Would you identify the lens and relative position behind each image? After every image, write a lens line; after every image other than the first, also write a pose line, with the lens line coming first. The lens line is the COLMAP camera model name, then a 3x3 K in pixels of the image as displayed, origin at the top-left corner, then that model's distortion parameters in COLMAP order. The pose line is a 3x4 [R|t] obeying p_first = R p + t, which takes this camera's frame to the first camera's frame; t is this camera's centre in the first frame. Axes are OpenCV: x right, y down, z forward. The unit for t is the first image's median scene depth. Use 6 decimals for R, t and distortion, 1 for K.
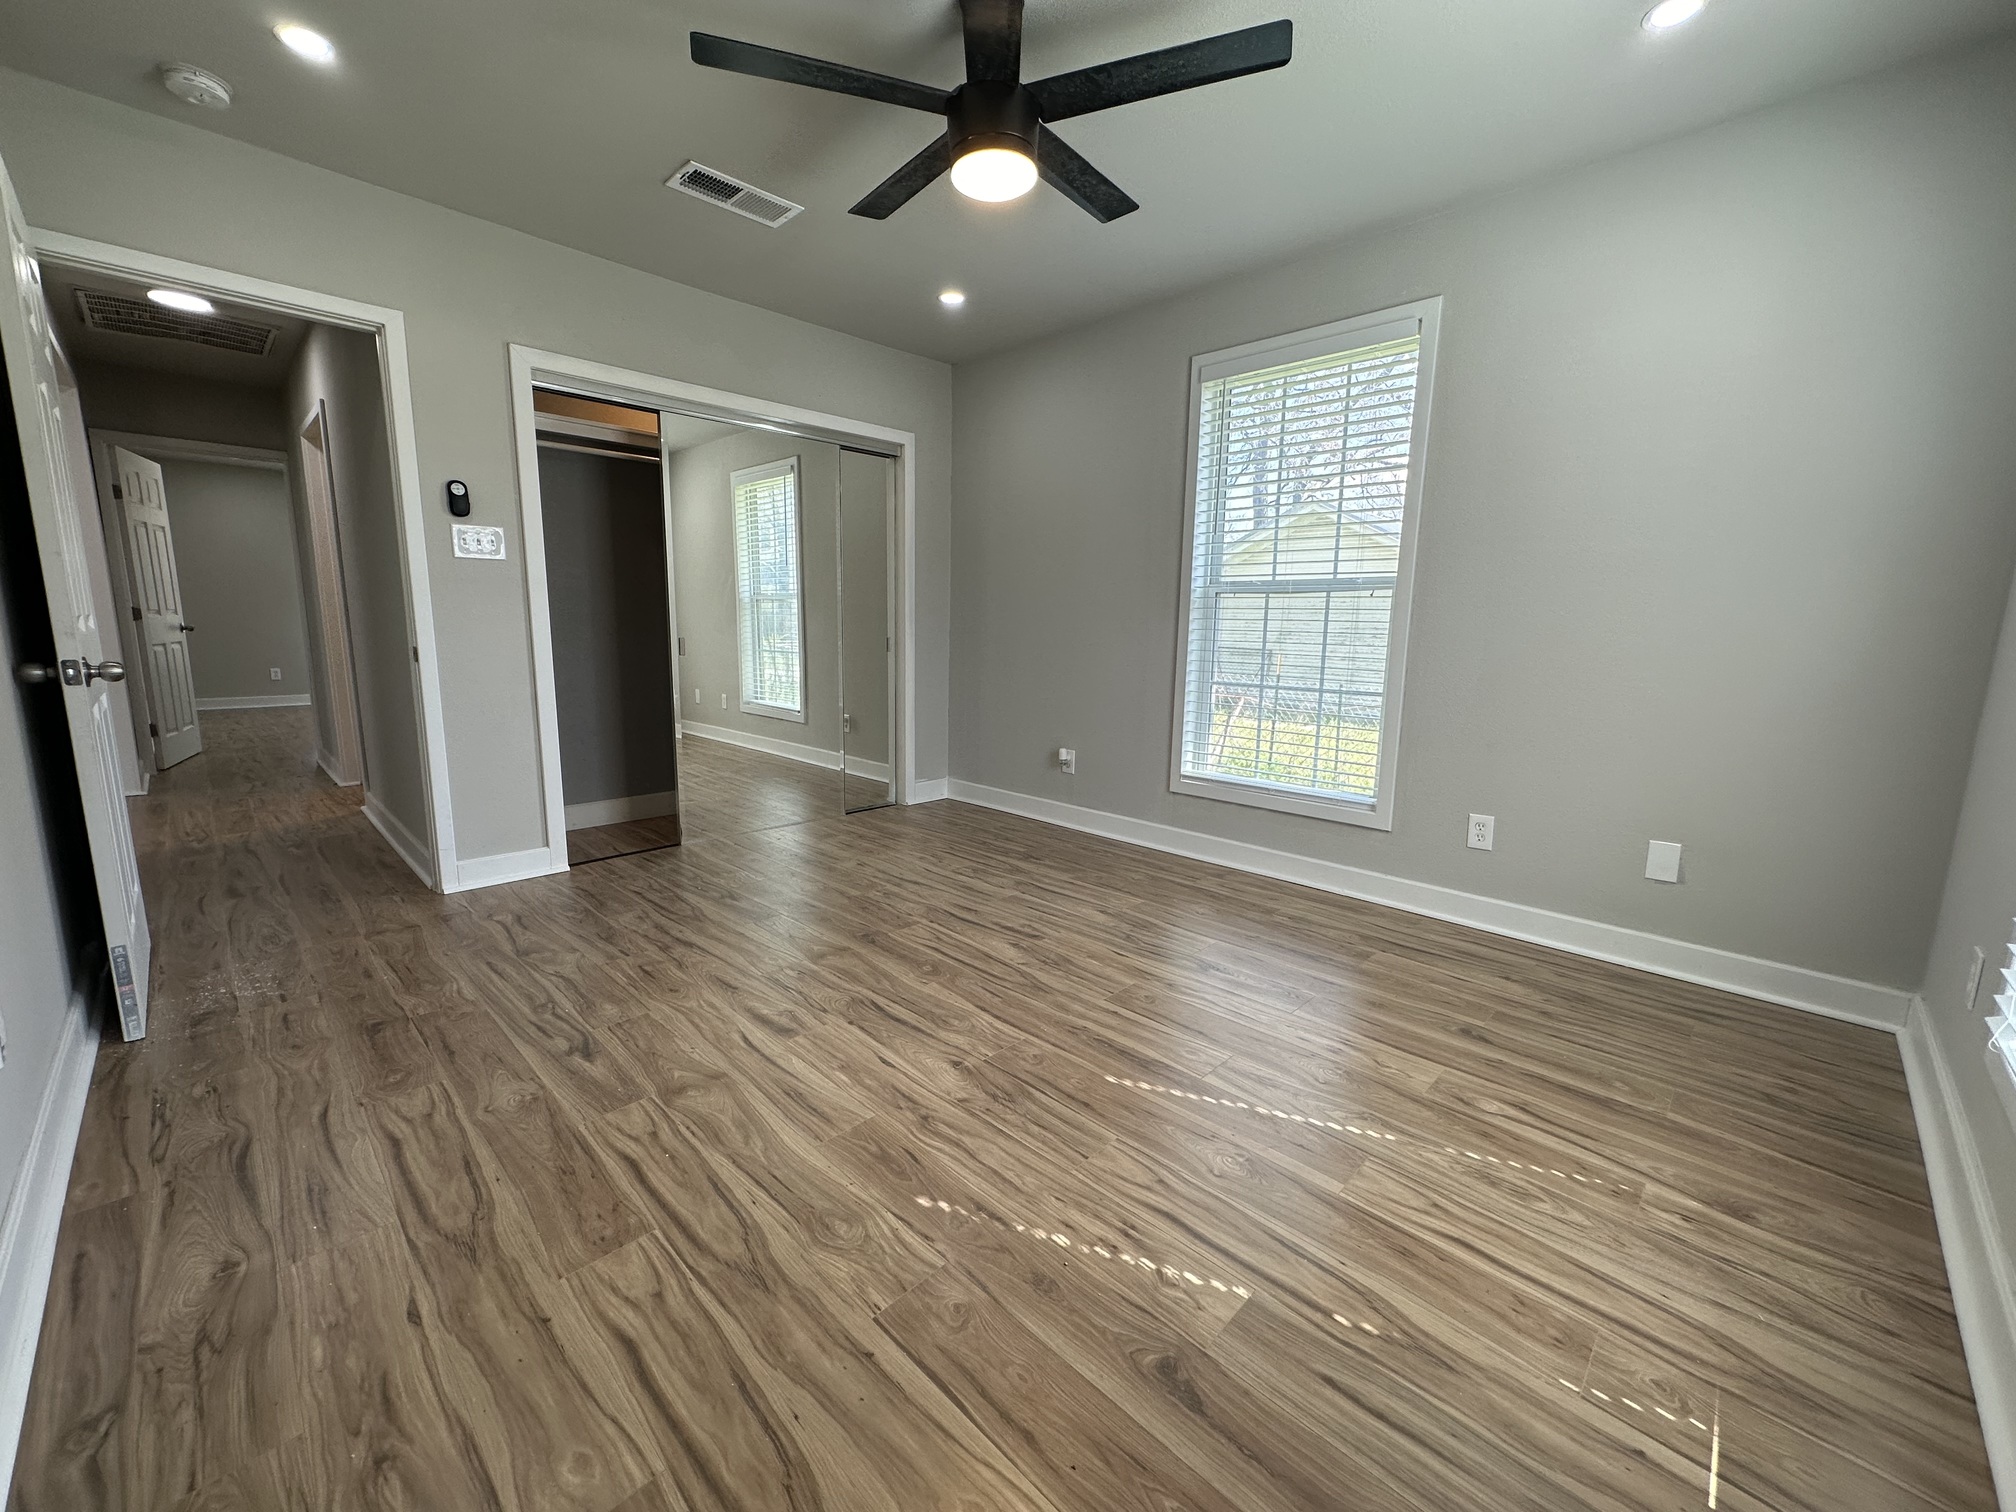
lens RADIAL K [[801.3, 0, 1037.4], [0, 801.3, 782.9], [0, 0, 1]] dist [-0.001805, 0.000327]
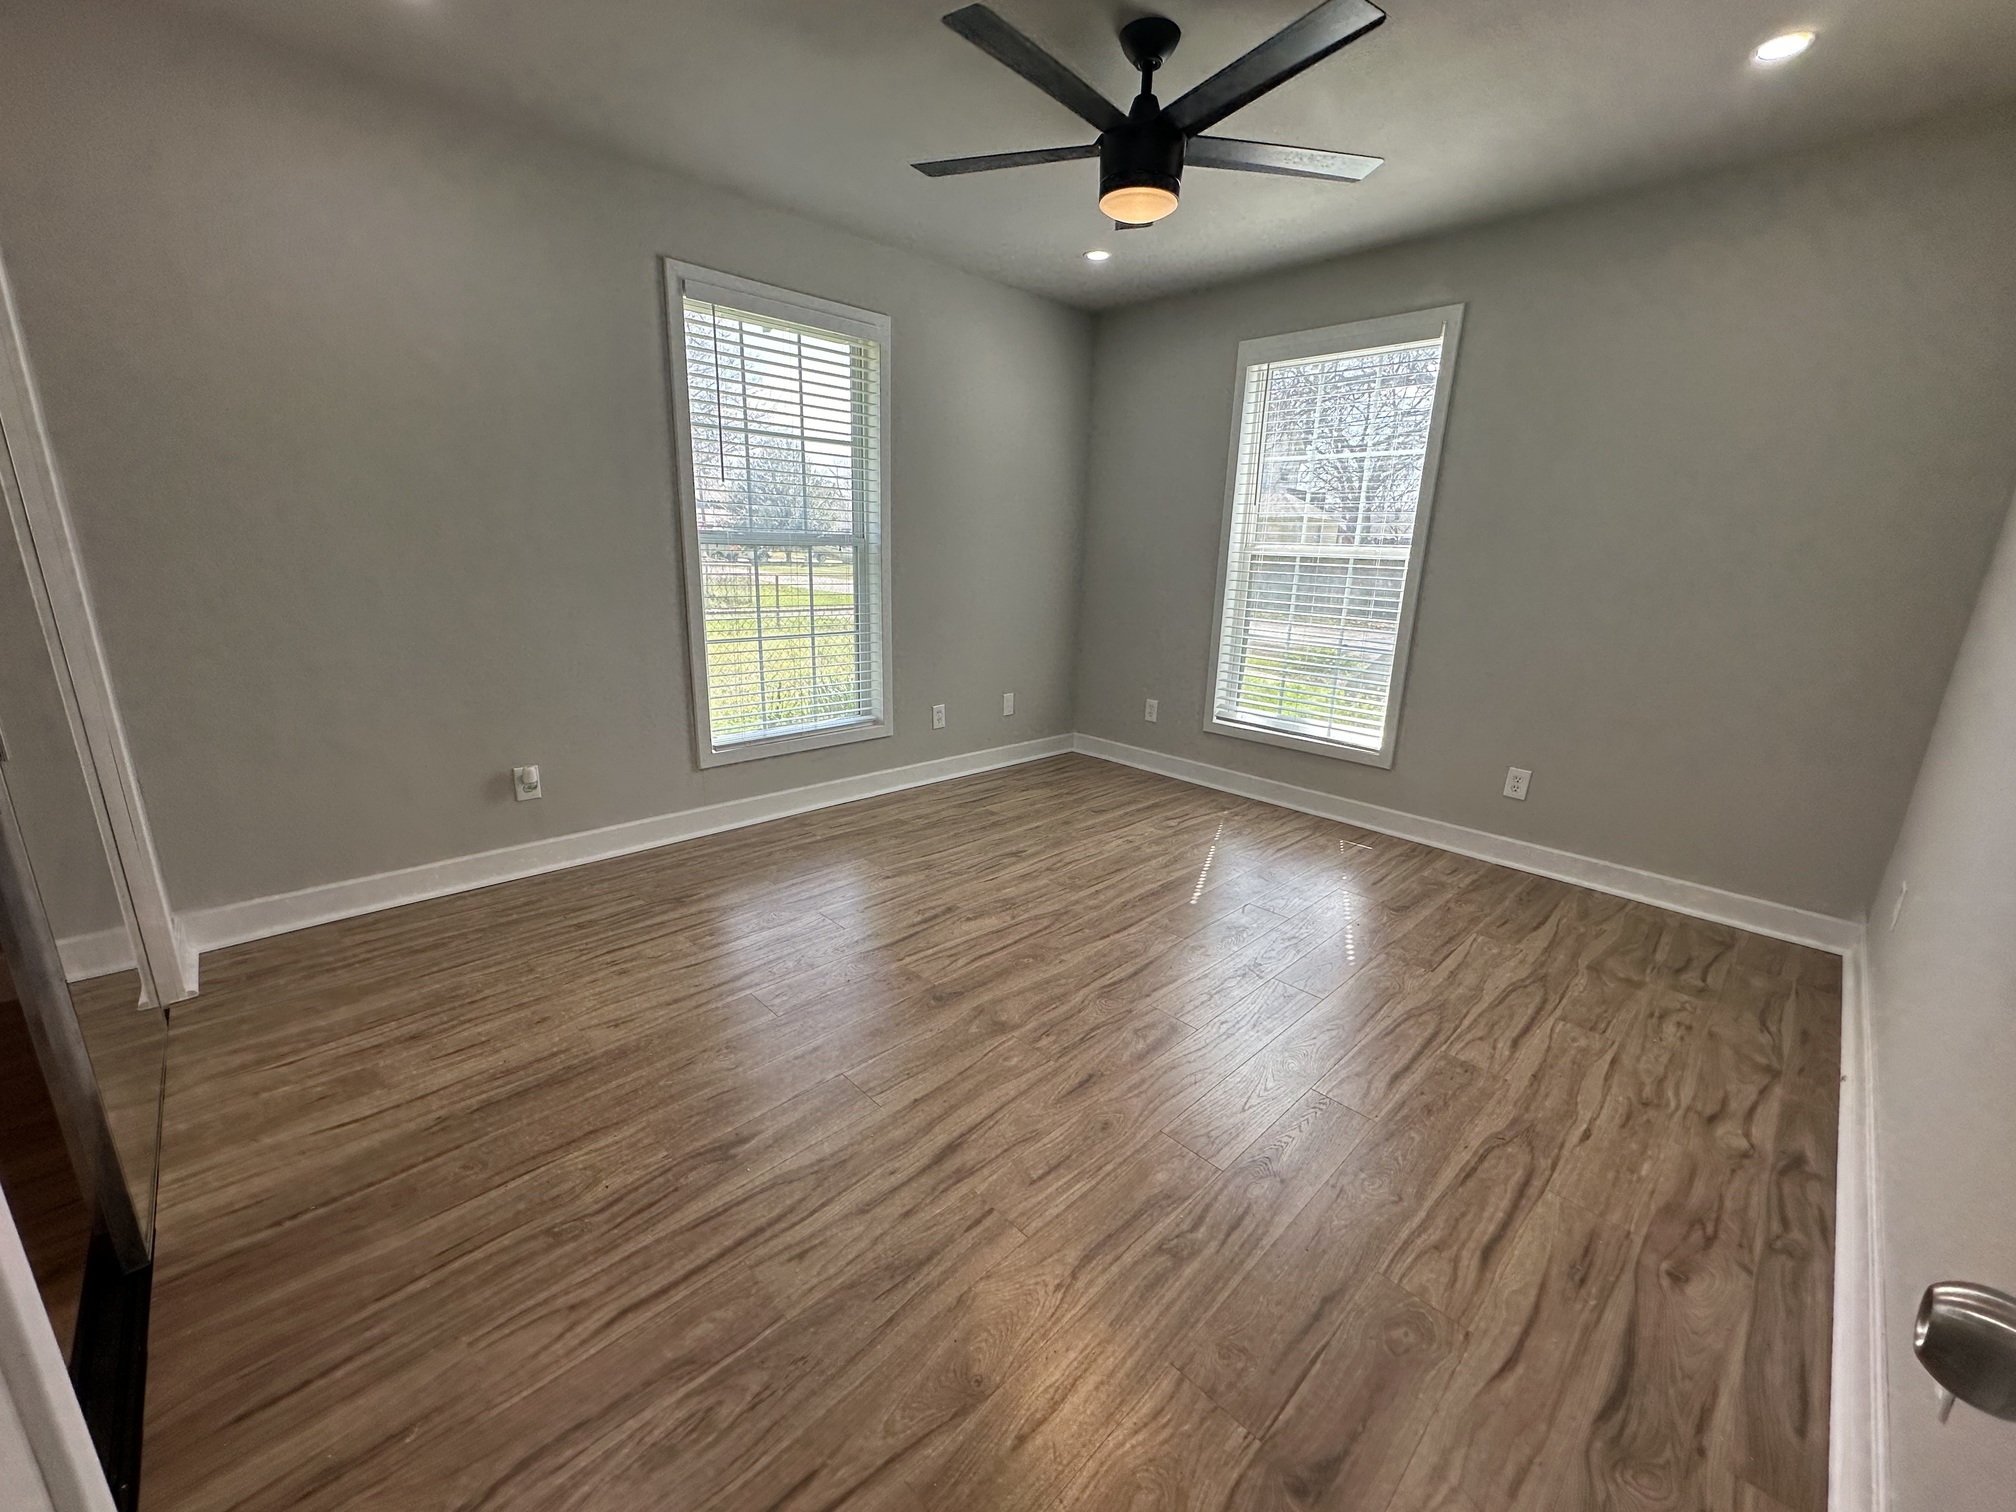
lens RADIAL K [[795.9, 0, 1008.0], [0, 795.9, 756.0], [0, 0, 1]] dist [-0.000257, 0.000061]
pose [[0.042939, -0.271367, 0.961518, -1.300320], [0.167117, 0.950797, 0.260878, -0.343823], [-0.985002, 0.149484, 0.086176, 1.160867]]
